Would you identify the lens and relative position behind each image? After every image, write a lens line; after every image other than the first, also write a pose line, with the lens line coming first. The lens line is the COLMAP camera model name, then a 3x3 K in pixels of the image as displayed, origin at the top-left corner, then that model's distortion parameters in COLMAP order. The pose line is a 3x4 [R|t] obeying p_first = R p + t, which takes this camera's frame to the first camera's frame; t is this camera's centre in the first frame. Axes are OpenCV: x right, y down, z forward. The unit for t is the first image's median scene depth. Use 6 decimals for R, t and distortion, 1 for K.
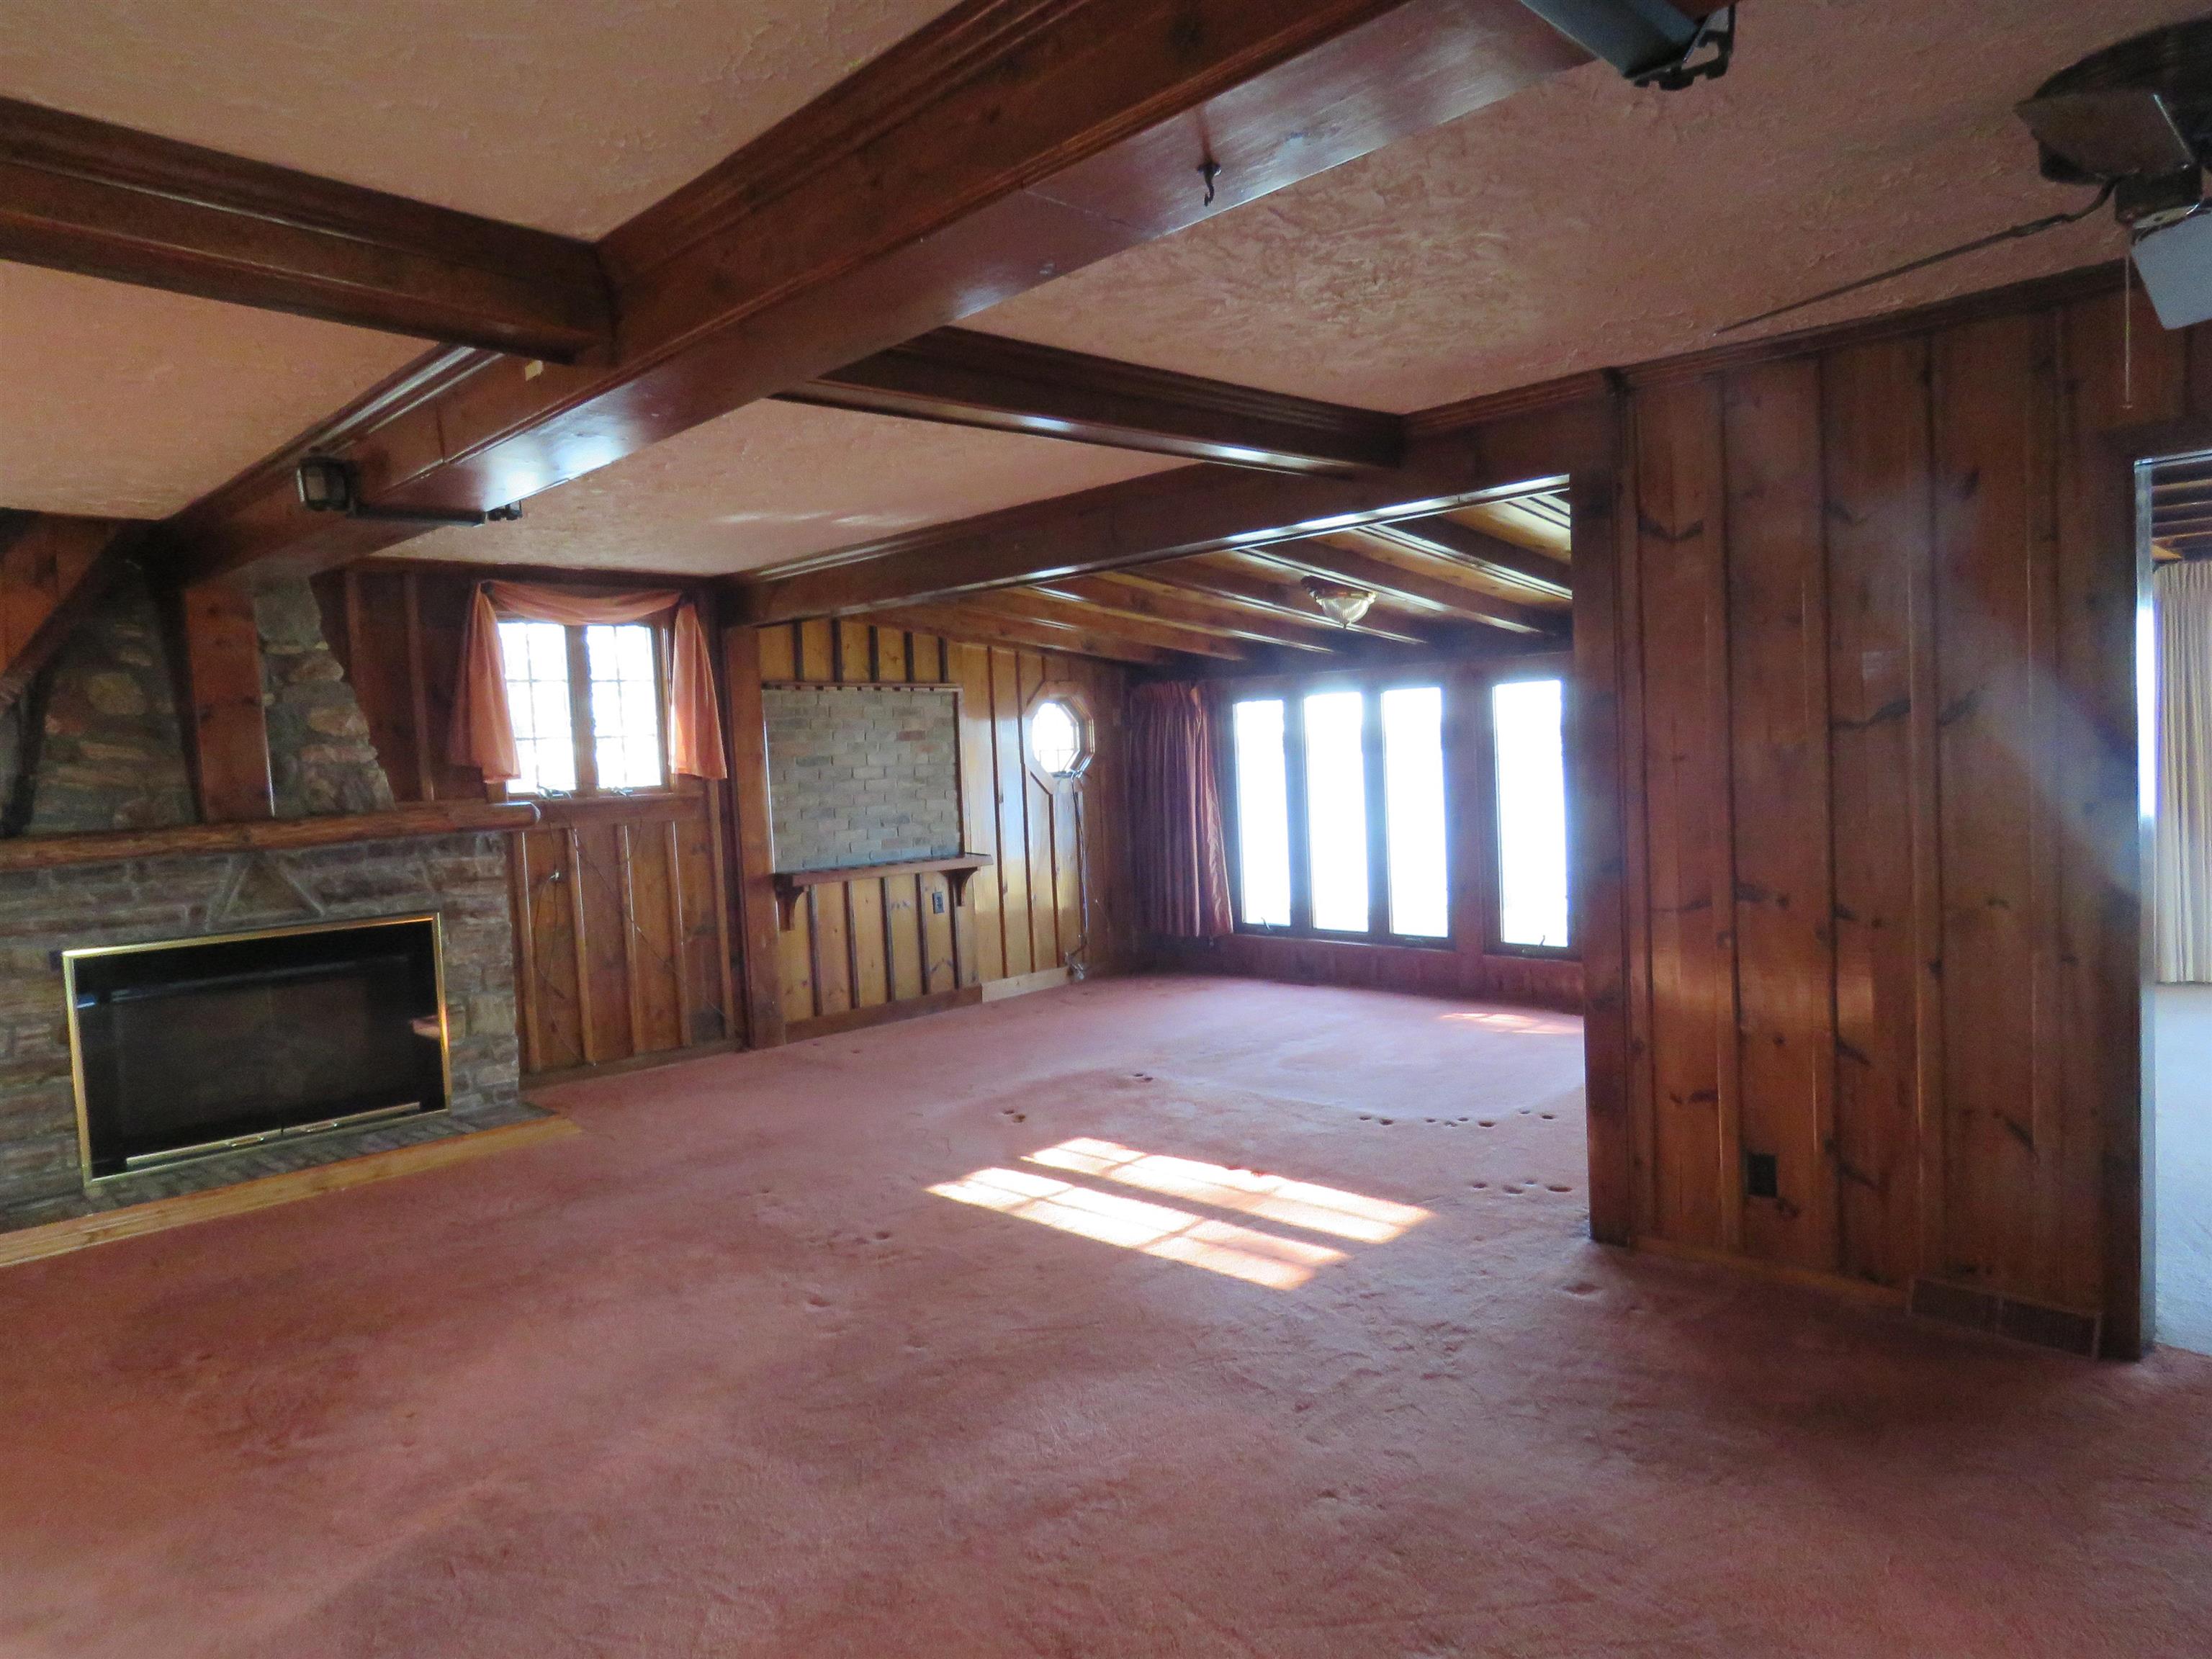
lens RADIAL K [[1413.7, 0, 1106.0], [0, 1413.7, 829.5], [0, 0, 1]] dist [0.000136, -0.027705]
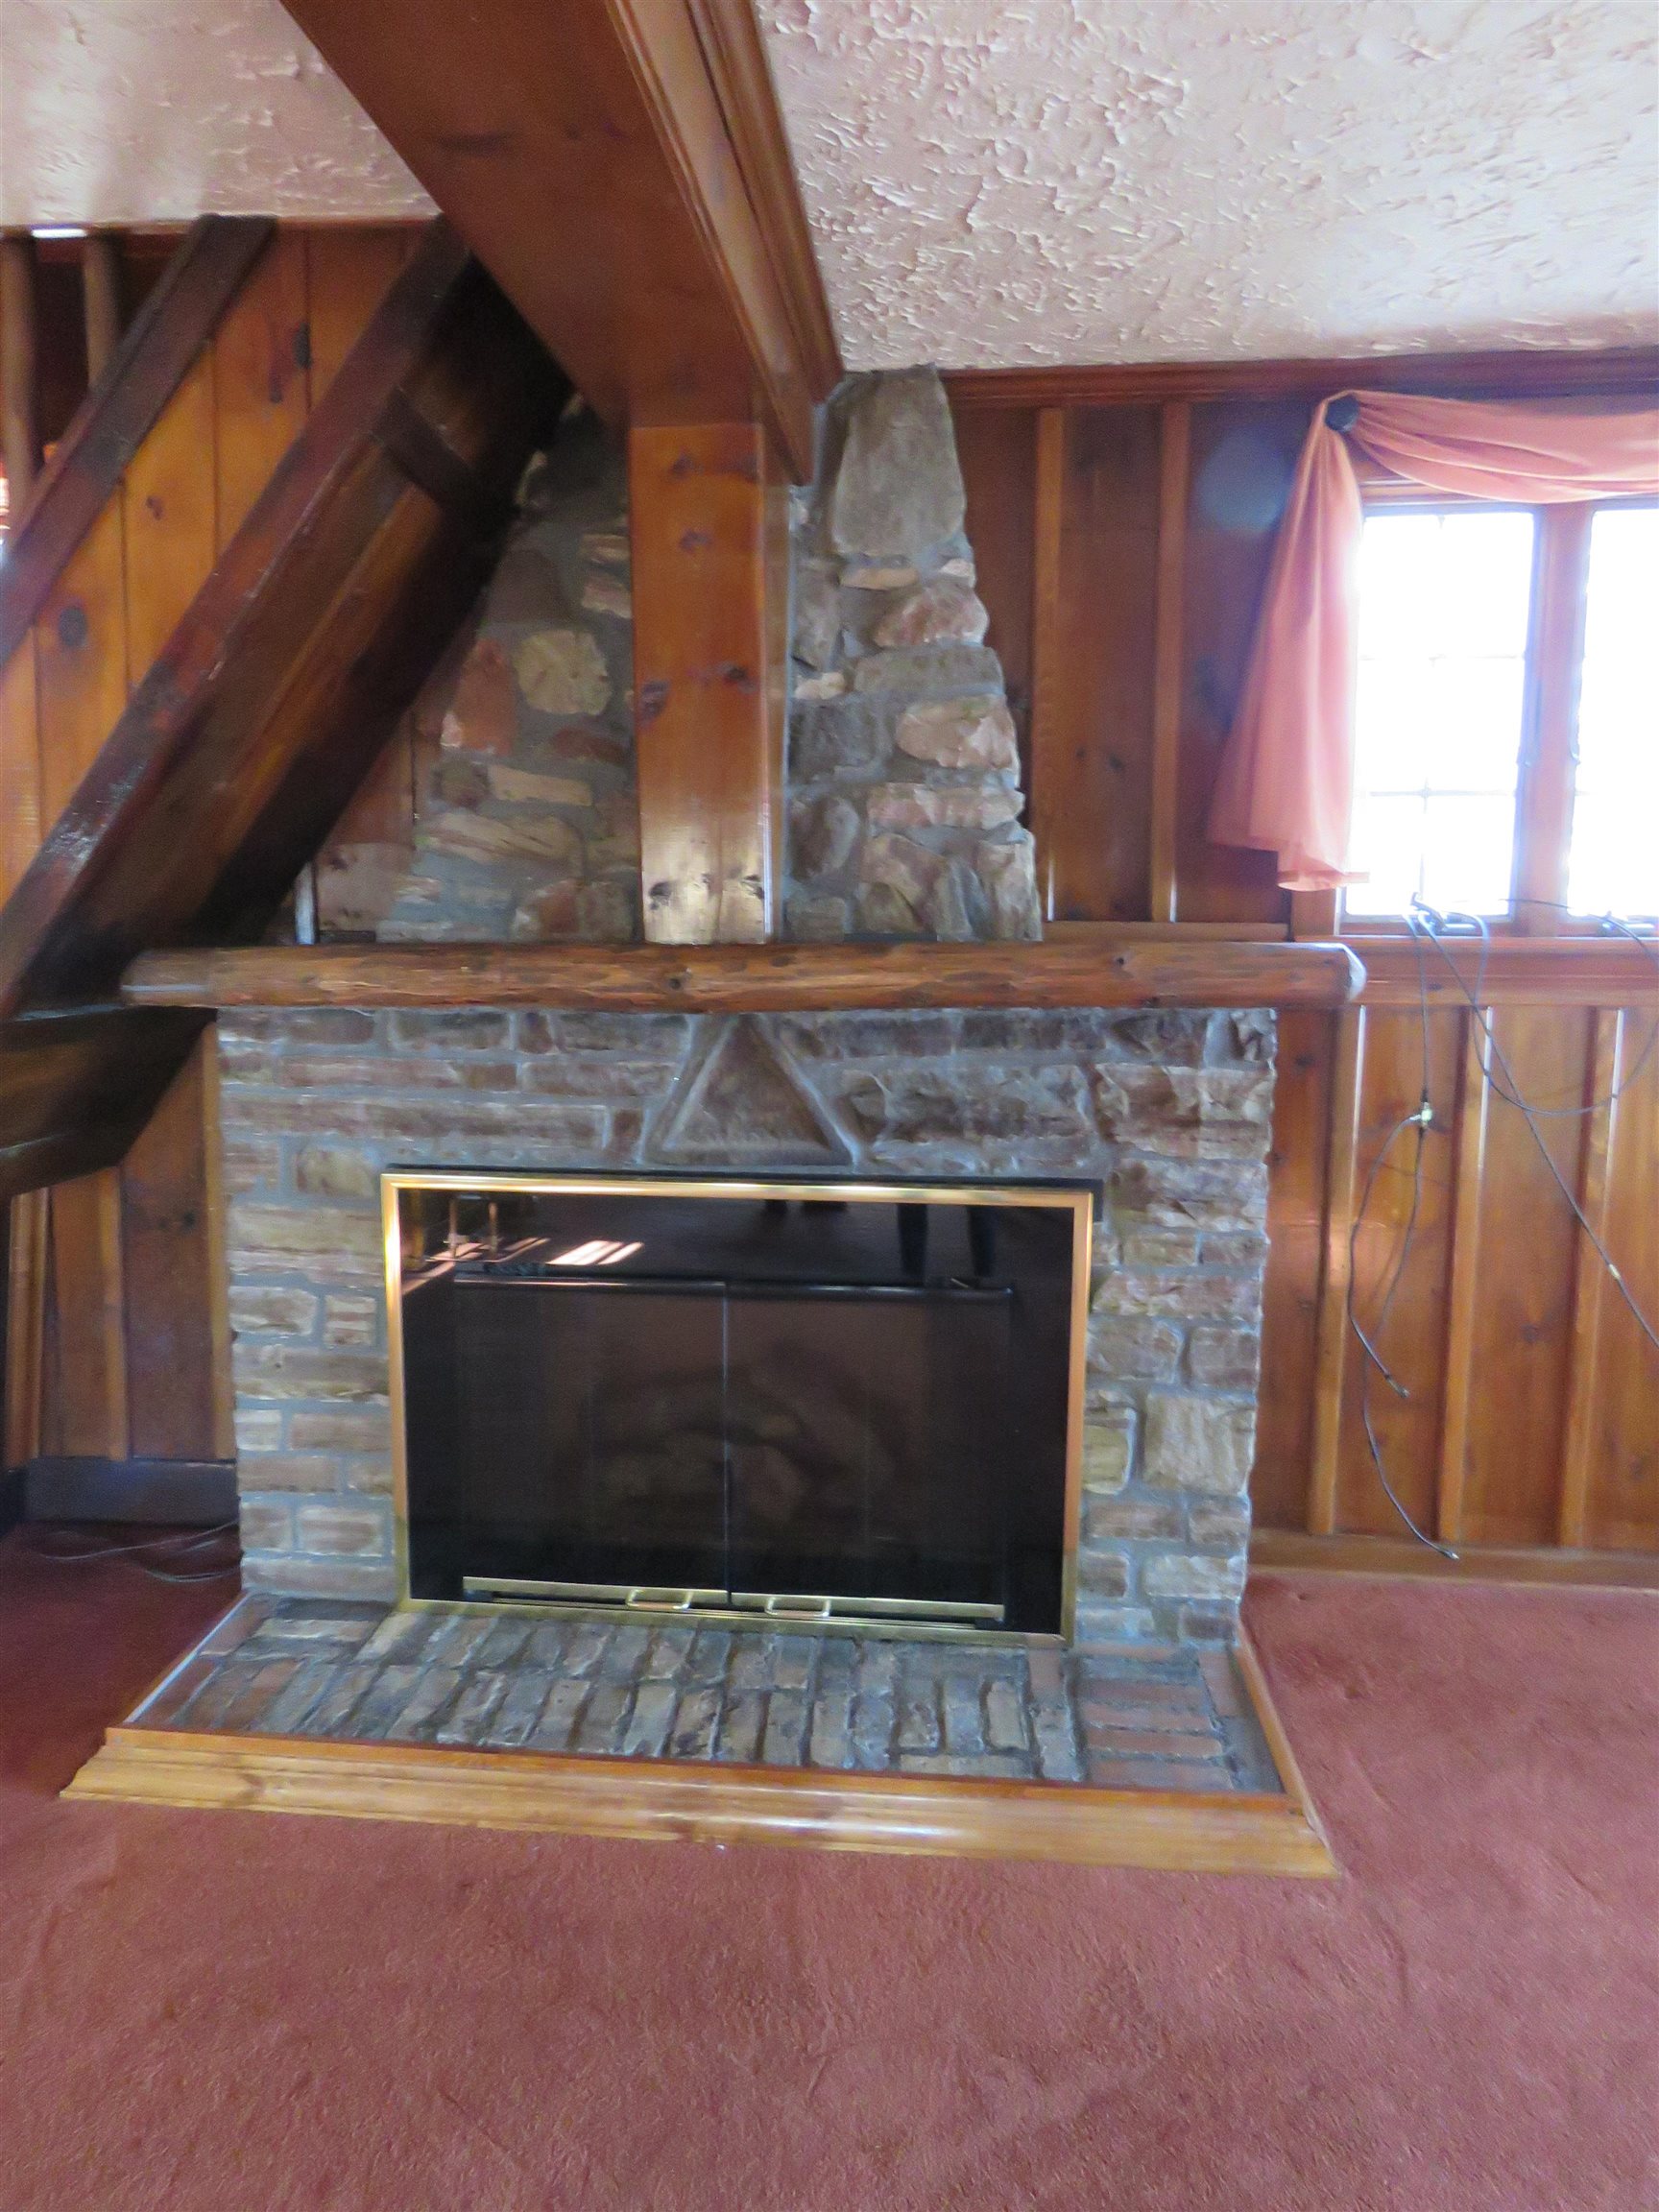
lens RADIAL K [[1413.7, 0, 829.5], [0, 1413.7, 1106.0], [0, 0, 1]] dist [0.000136, -0.027705]
pose [[0.647371, 0.160145, -0.745161, -0.209157], [-0.075723, 0.986353, 0.146195, -0.021459], [0.758404, -0.038217, 0.650663, 0.651144]]
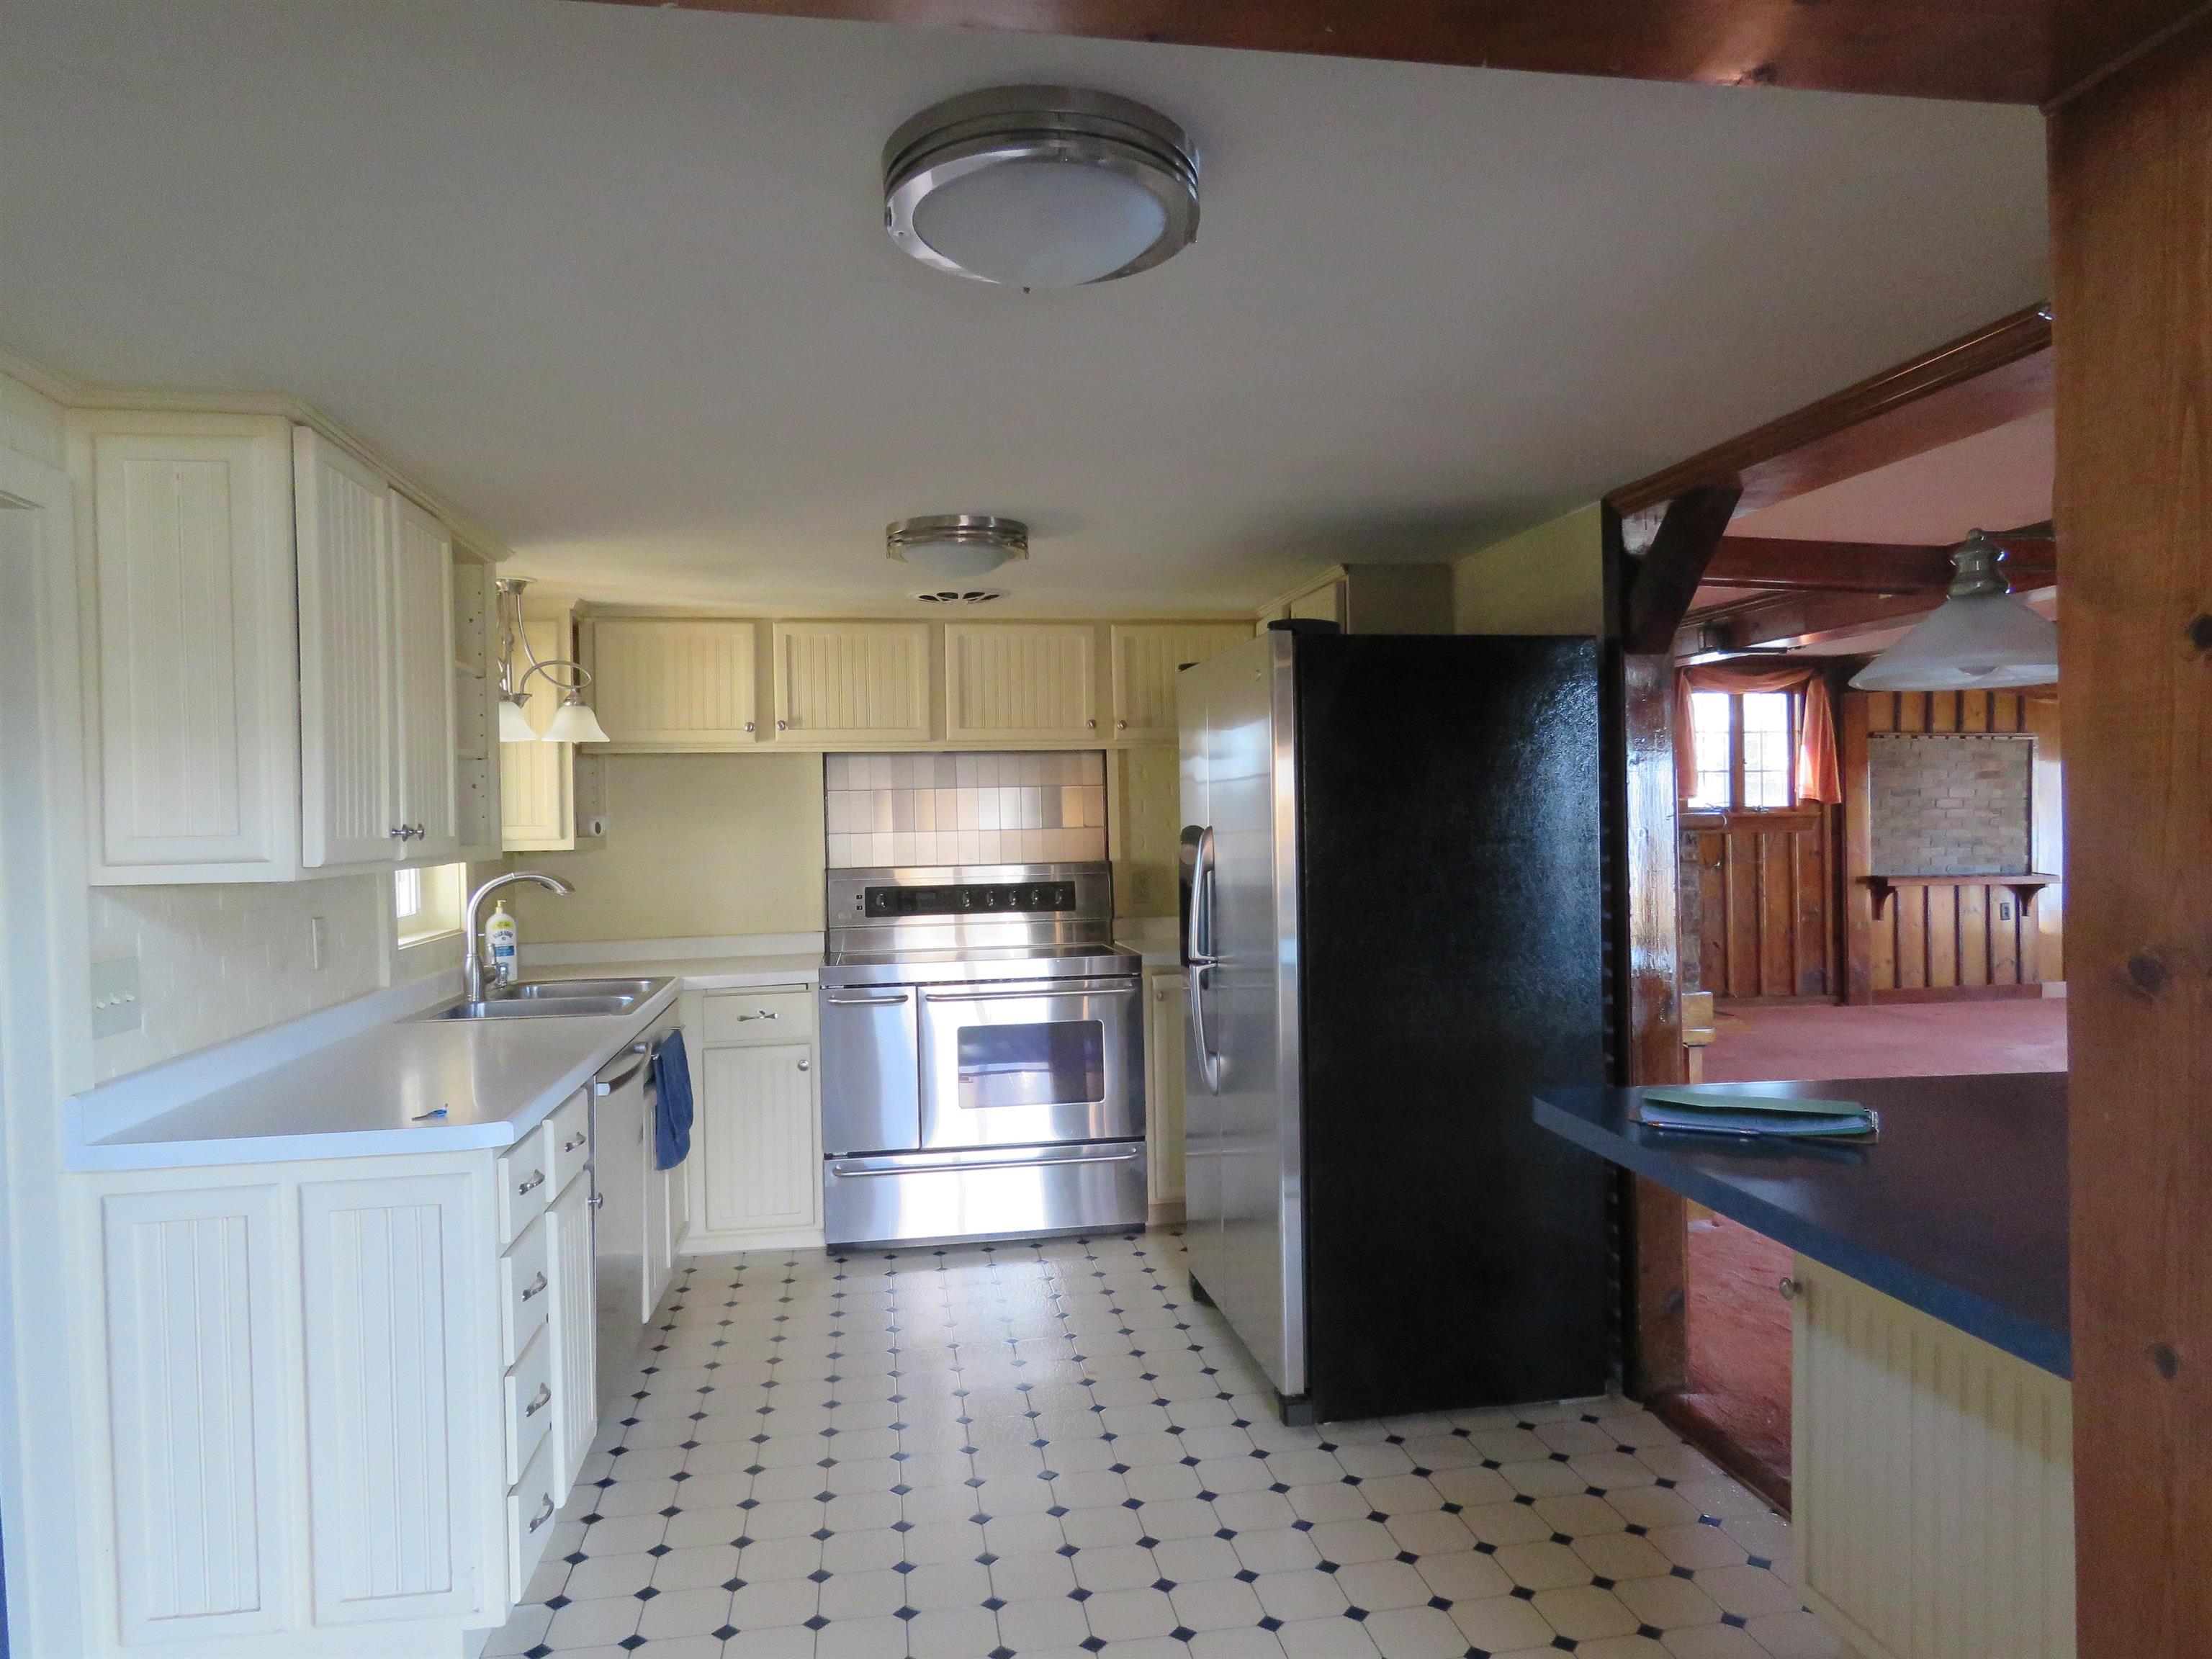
lens RADIAL K [[1413.7, 0, 1106.0], [0, 1413.7, 829.5], [0, 0, 1]] dist [0.000136, -0.027705]
pose [[0.803780, 0.044082, -0.593291, -0.034592], [-0.057545, 0.998336, -0.003784, 0.042826], [0.592137, 0.037182, 0.804979, -0.627893]]
